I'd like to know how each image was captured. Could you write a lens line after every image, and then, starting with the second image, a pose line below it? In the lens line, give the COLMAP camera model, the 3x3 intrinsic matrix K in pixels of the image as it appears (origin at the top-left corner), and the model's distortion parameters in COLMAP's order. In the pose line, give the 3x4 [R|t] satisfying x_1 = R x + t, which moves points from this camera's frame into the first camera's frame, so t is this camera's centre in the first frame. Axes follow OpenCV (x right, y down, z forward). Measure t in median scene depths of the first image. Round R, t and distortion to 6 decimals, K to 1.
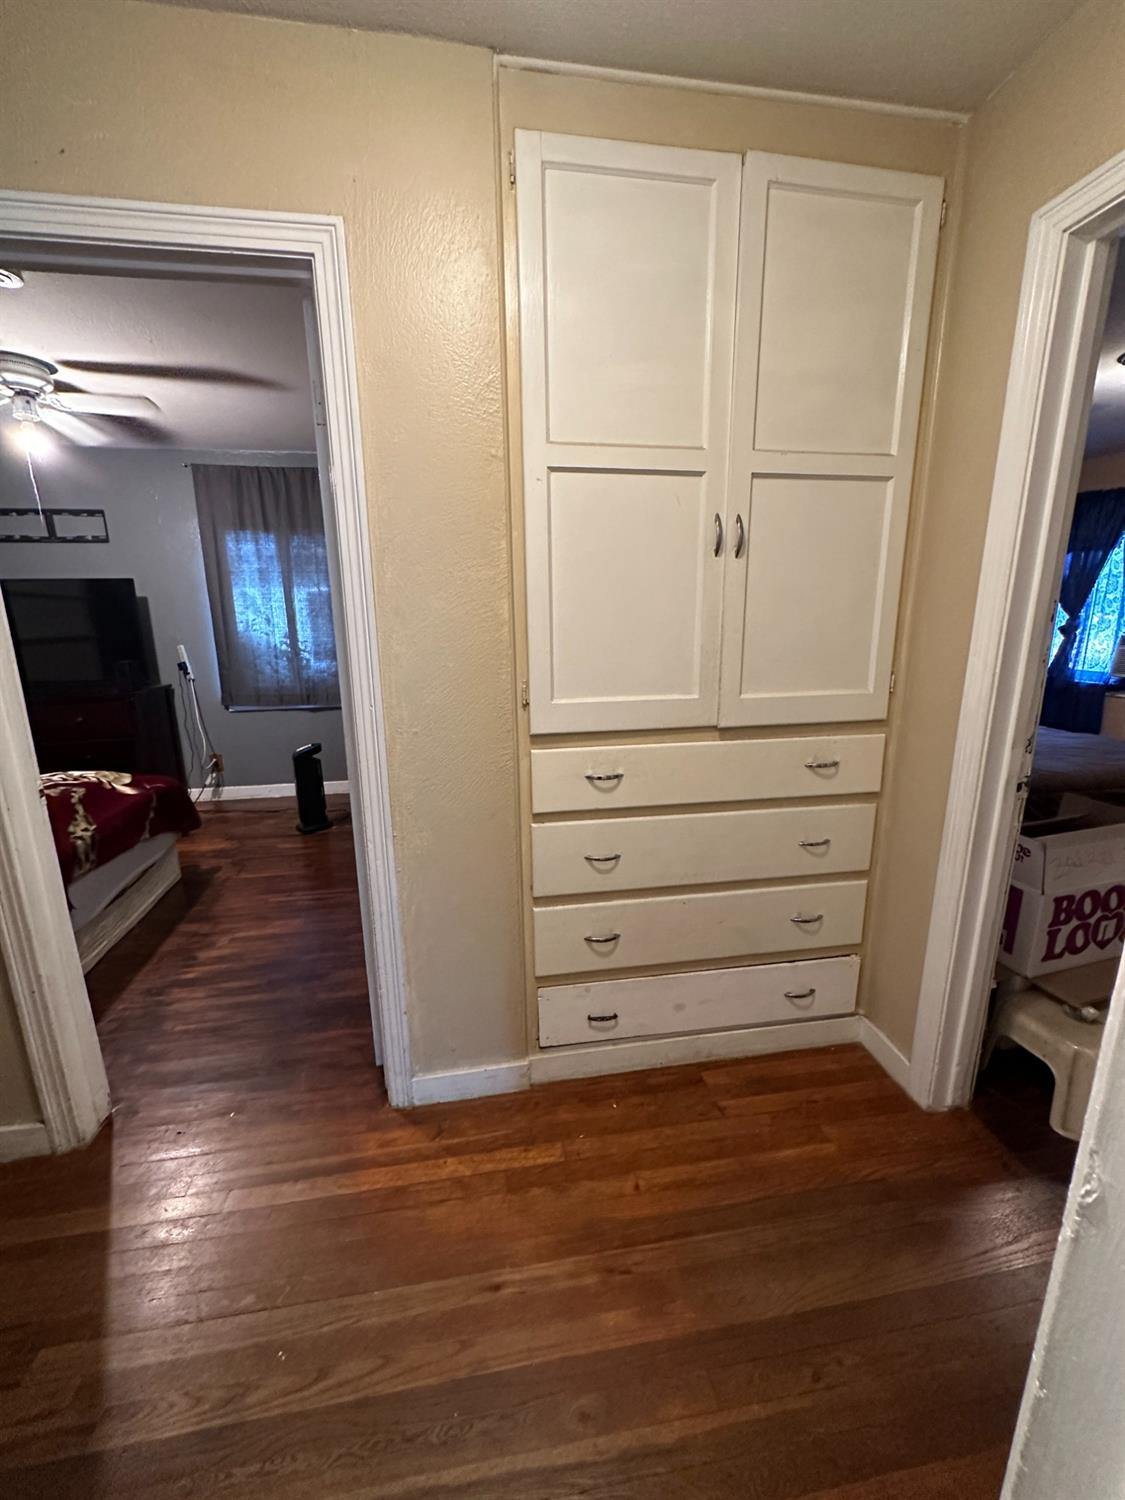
lens RADIAL K [[600.4, 0, 557.9], [0, 600.4, 755.5], [0, 0, 1]] dist [0.003056, 0.000915]
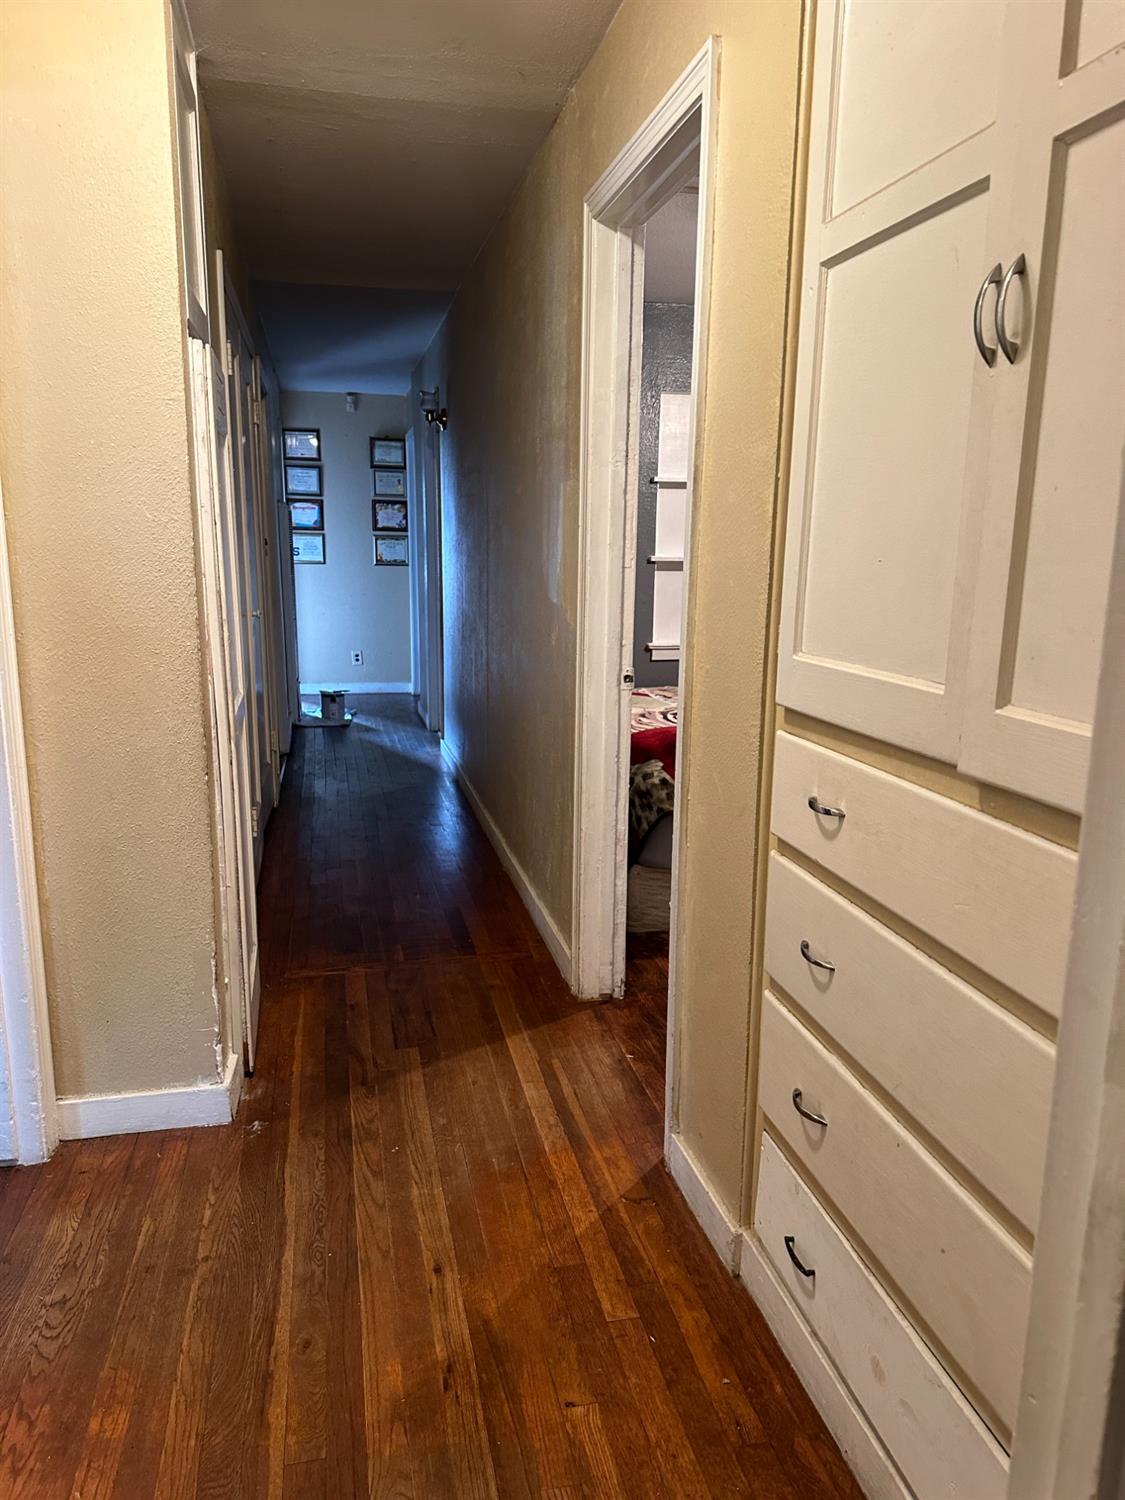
lens RADIAL K [[1057.3, 0, 560.0], [0, 1057.3, 752.8], [0, 0, 1]] dist [0.002046, -0.001860]
pose [[0.060059, 0.208292, -0.976221, 1.074073], [-0.231291, 0.954274, 0.189380, -0.150326], [0.971029, 0.214417, 0.105488, 0.717294]]
